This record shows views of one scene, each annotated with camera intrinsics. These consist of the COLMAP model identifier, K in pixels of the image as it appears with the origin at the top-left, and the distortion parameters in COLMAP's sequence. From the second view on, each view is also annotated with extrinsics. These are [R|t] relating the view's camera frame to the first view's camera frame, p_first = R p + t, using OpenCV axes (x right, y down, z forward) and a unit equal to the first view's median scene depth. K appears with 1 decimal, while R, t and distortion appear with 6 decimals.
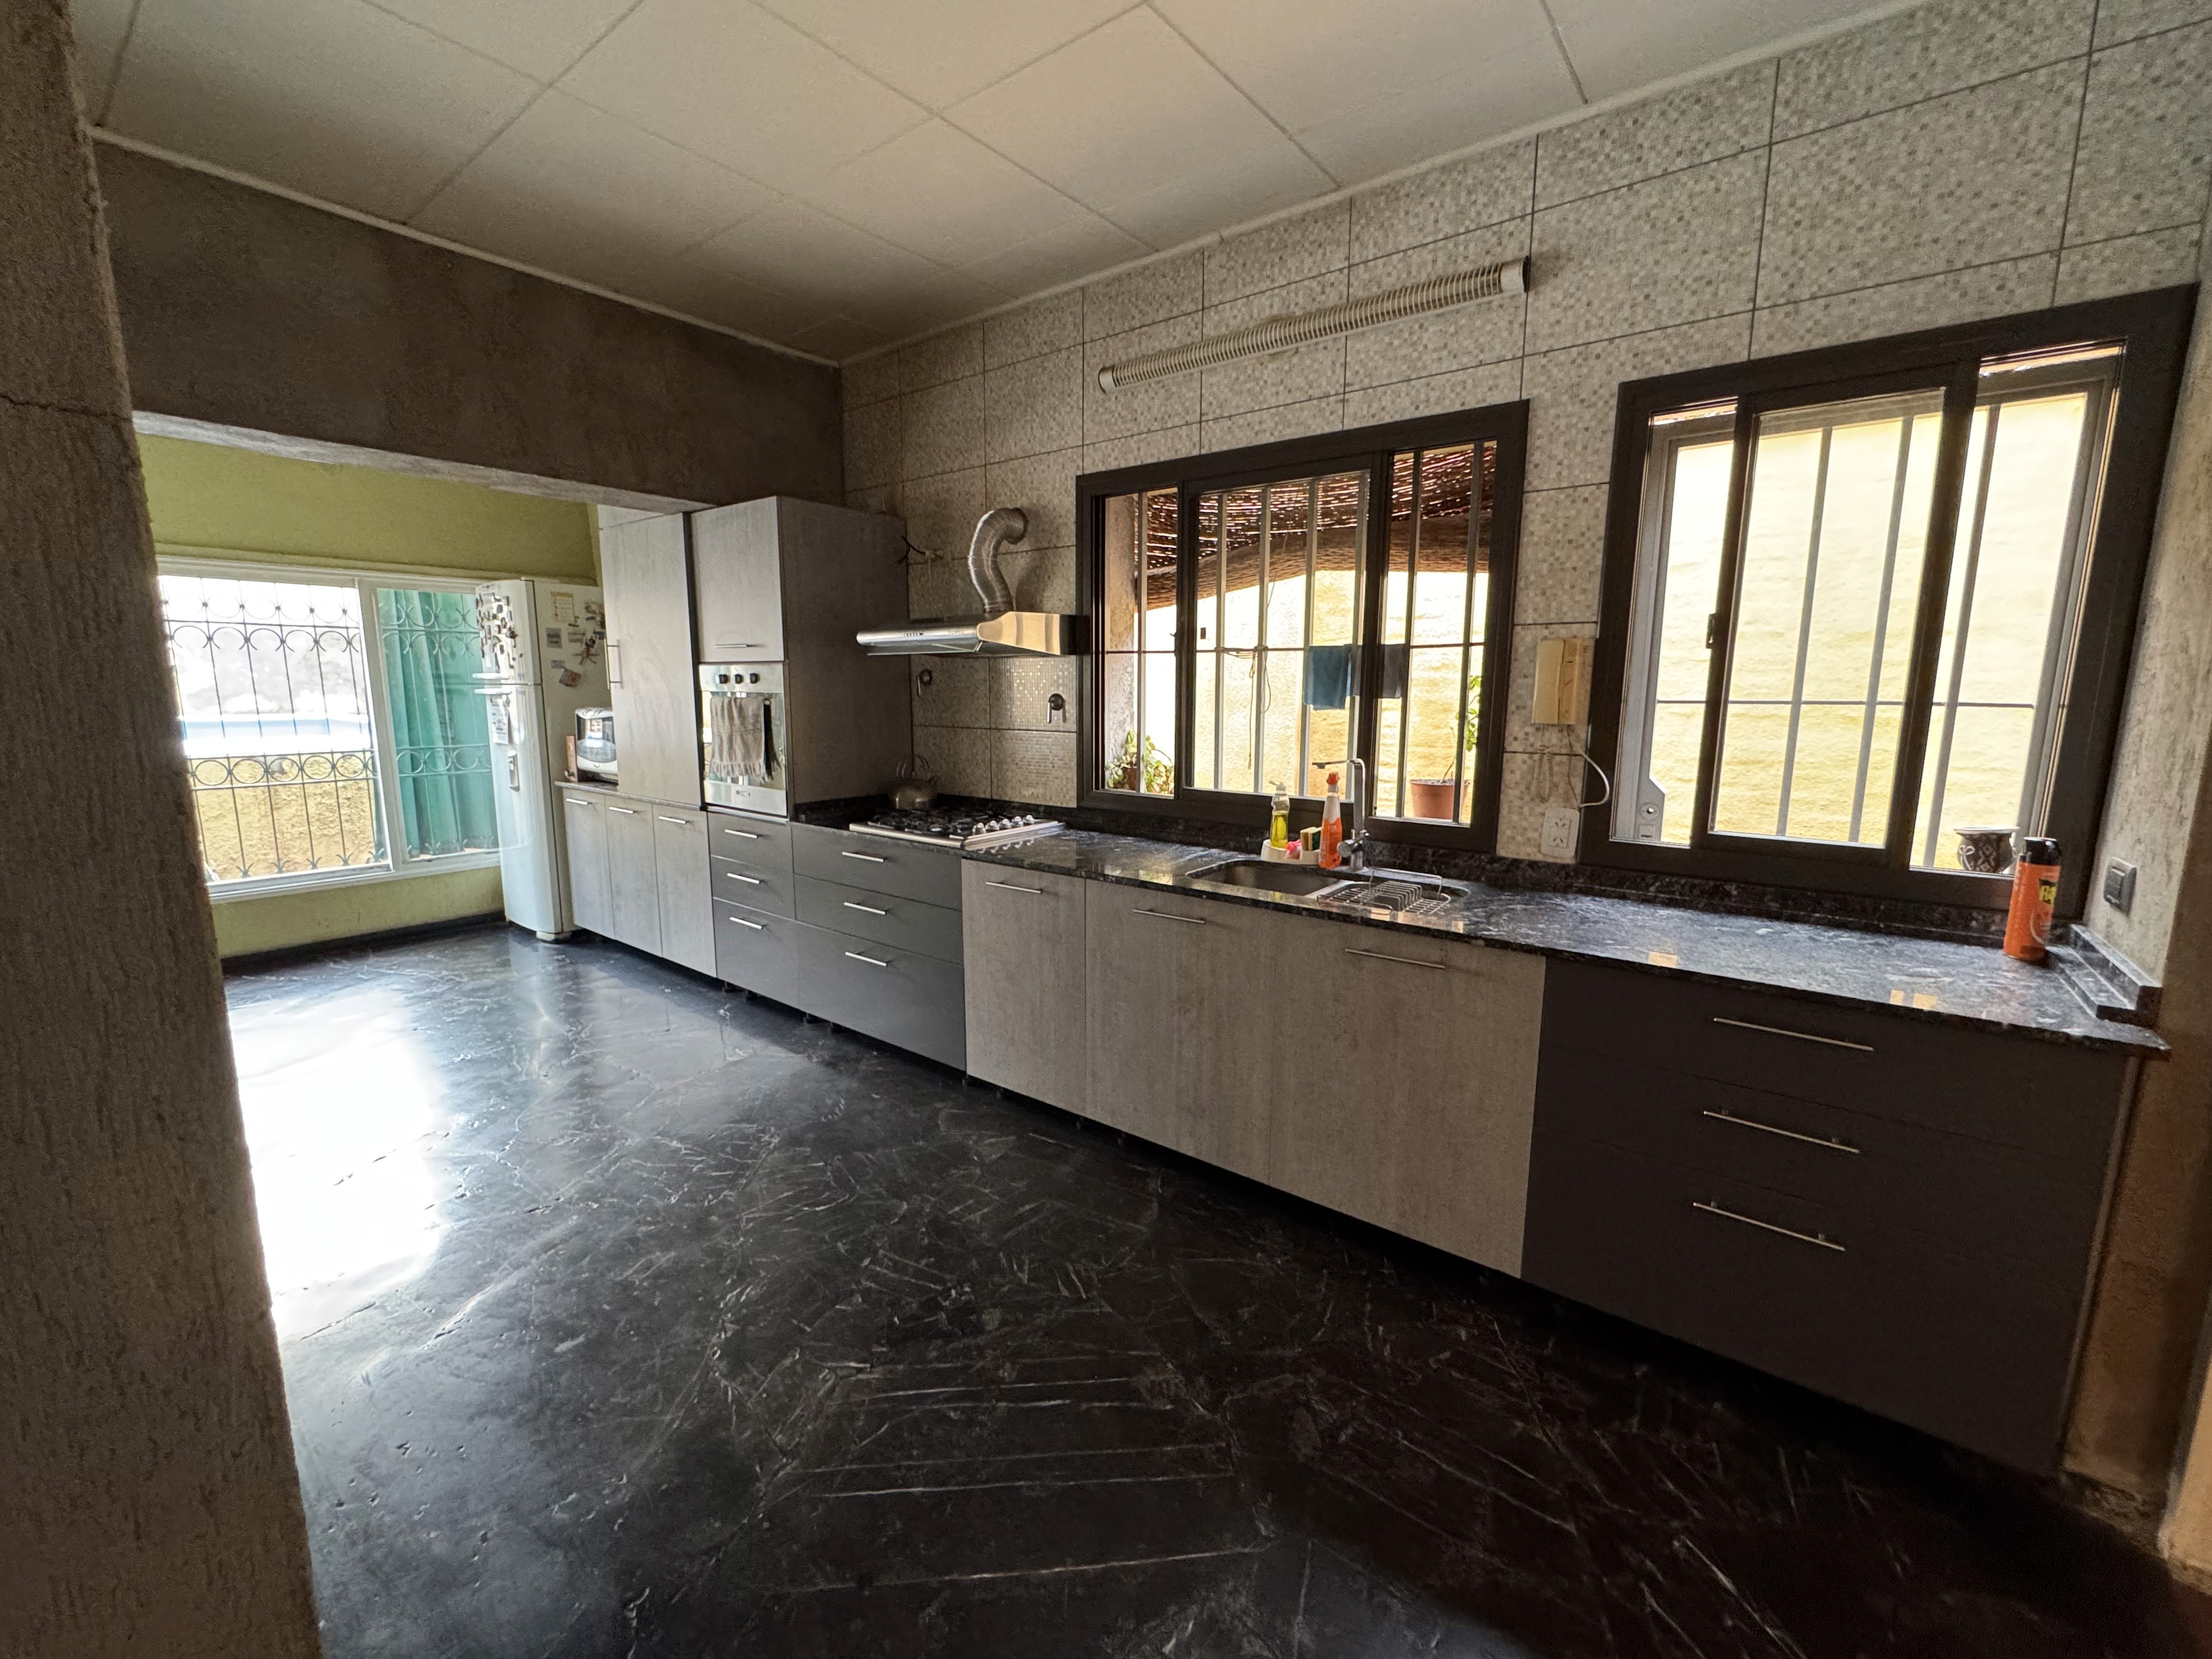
lens RADIAL K [[900.7, 0, 1091.2], [0, 900.7, 800.9], [0, 0, 1]] dist [-0.003431, -0.000439]
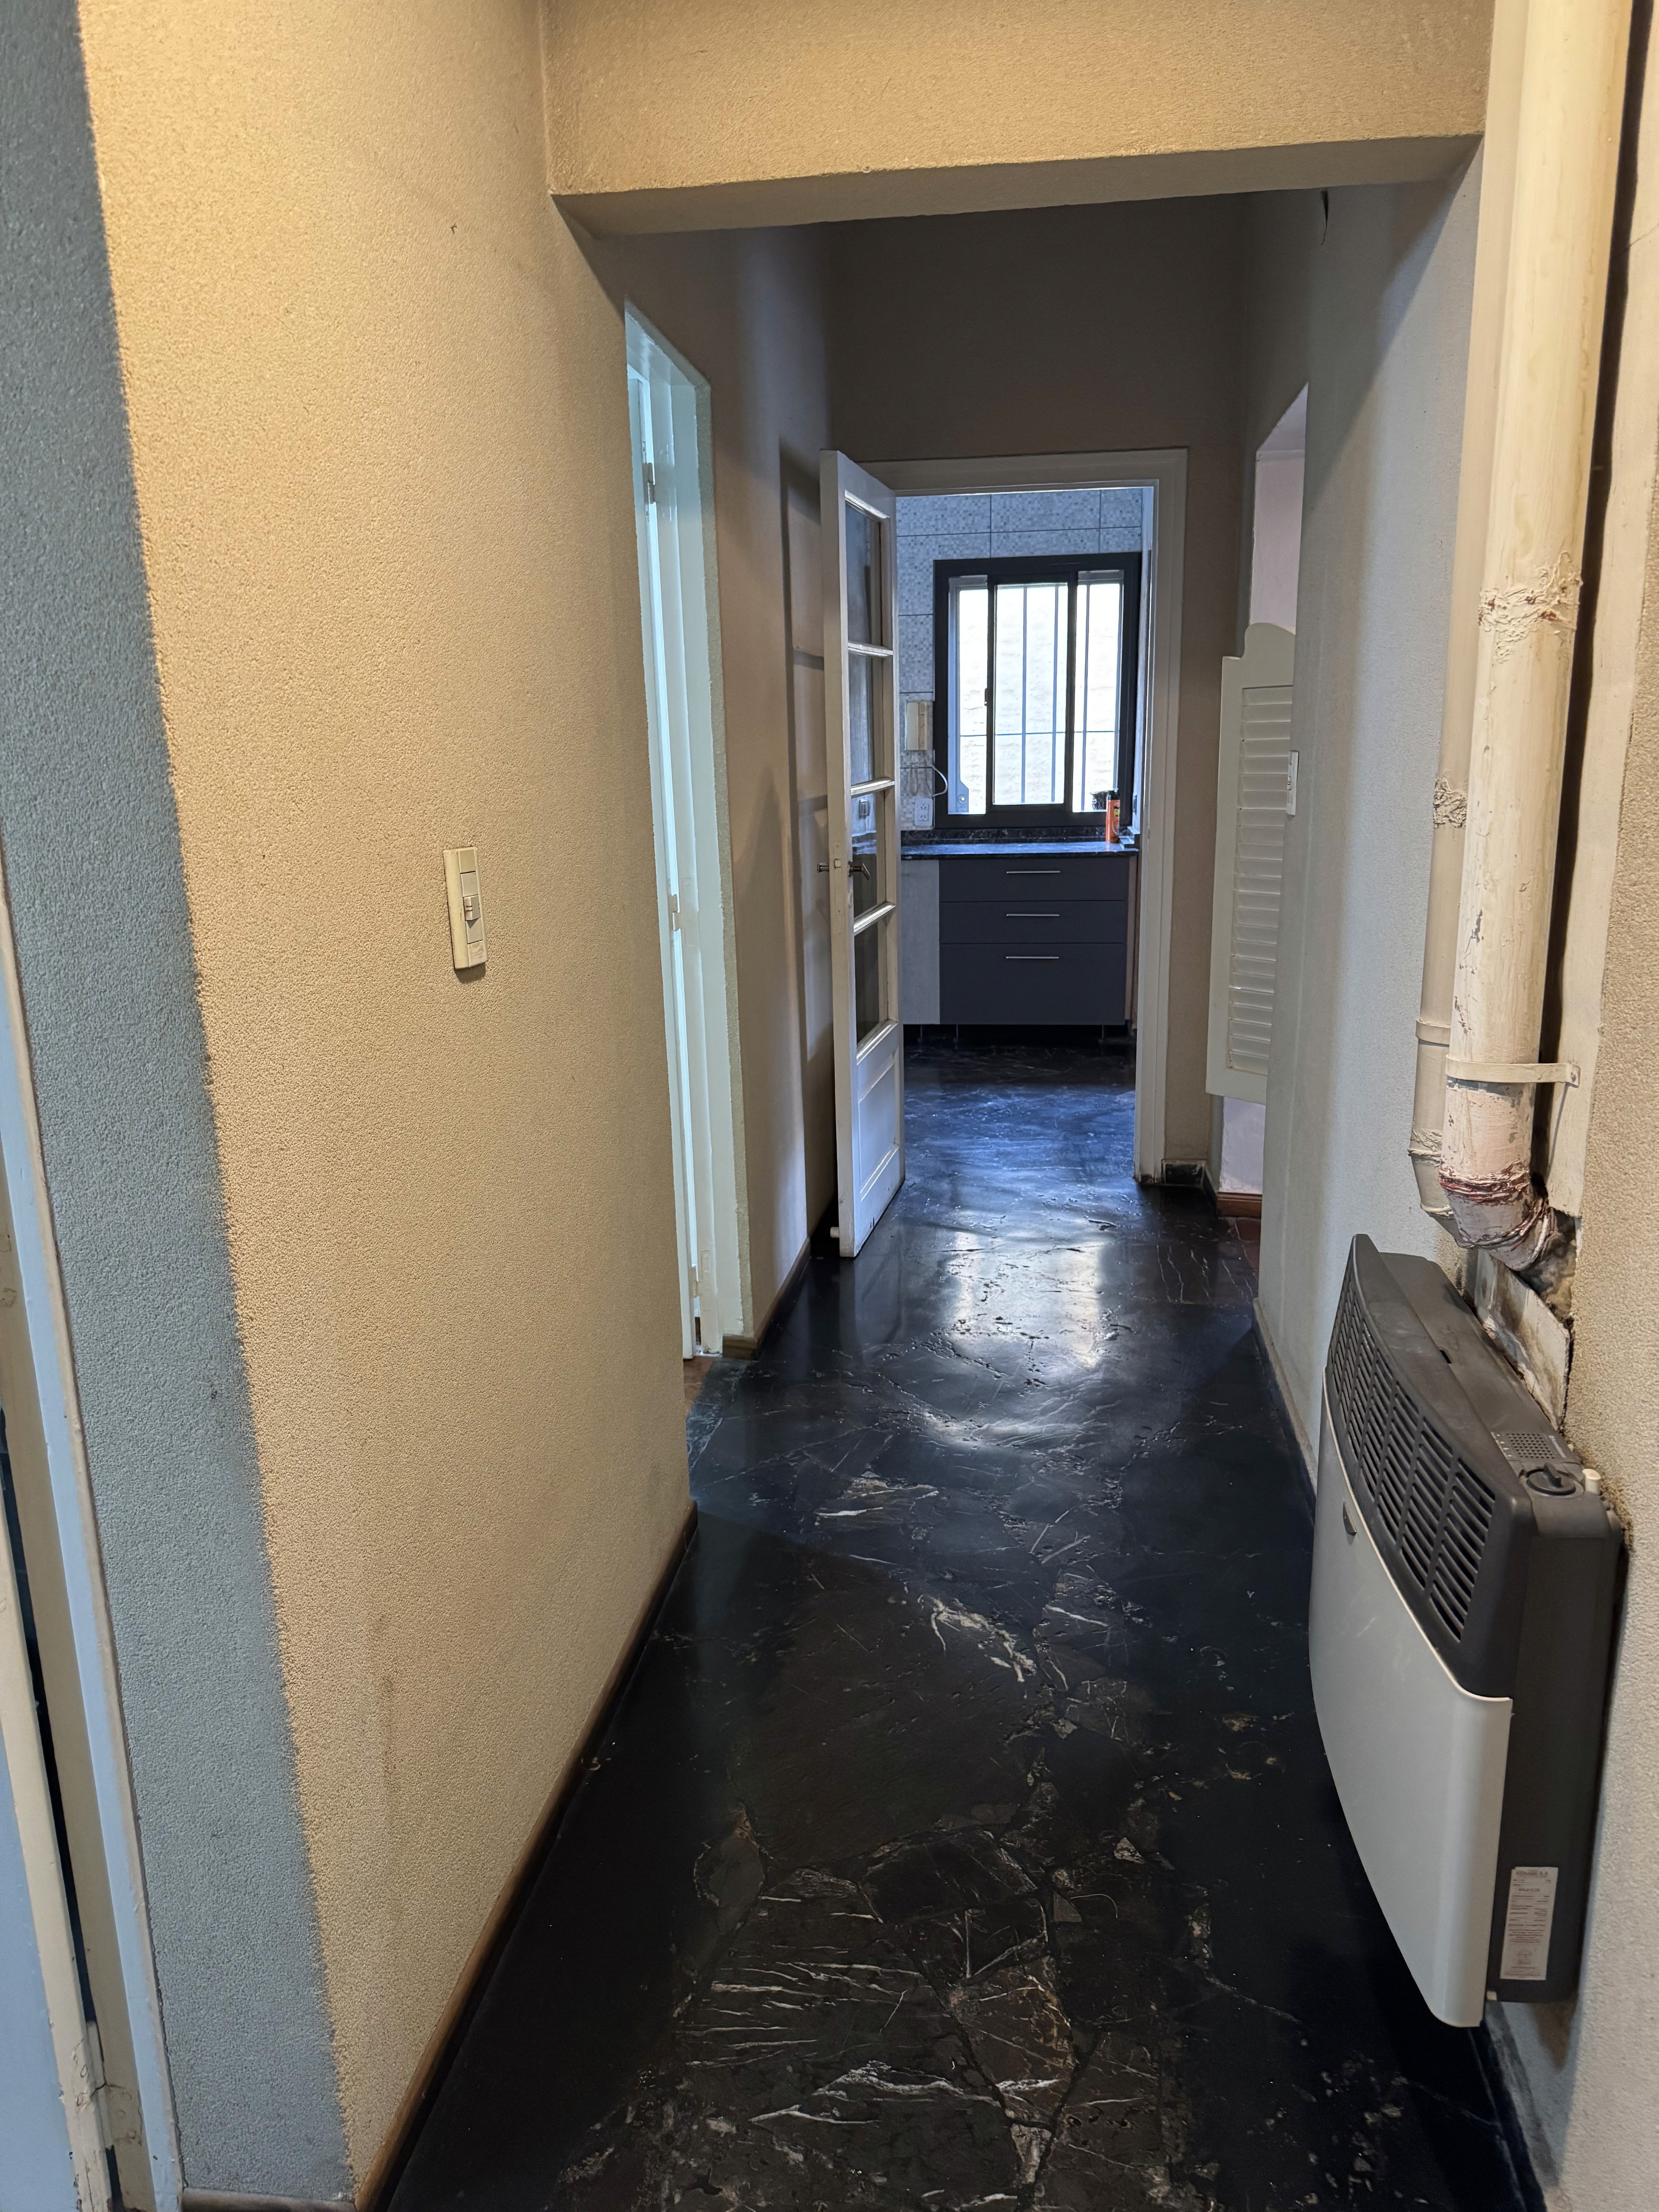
lens RADIAL K [[1570.9, 0, 827.1], [0, 1570.9, 1107.2], [0, 0, 1]] dist [0.006429, 0.000086]
pose [[0.856245, -0.150497, 0.494162, -1.372631], [0.099197, 0.986719, 0.128626, 0.208257], [-0.506957, -0.061116, 0.859802, -1.746021]]
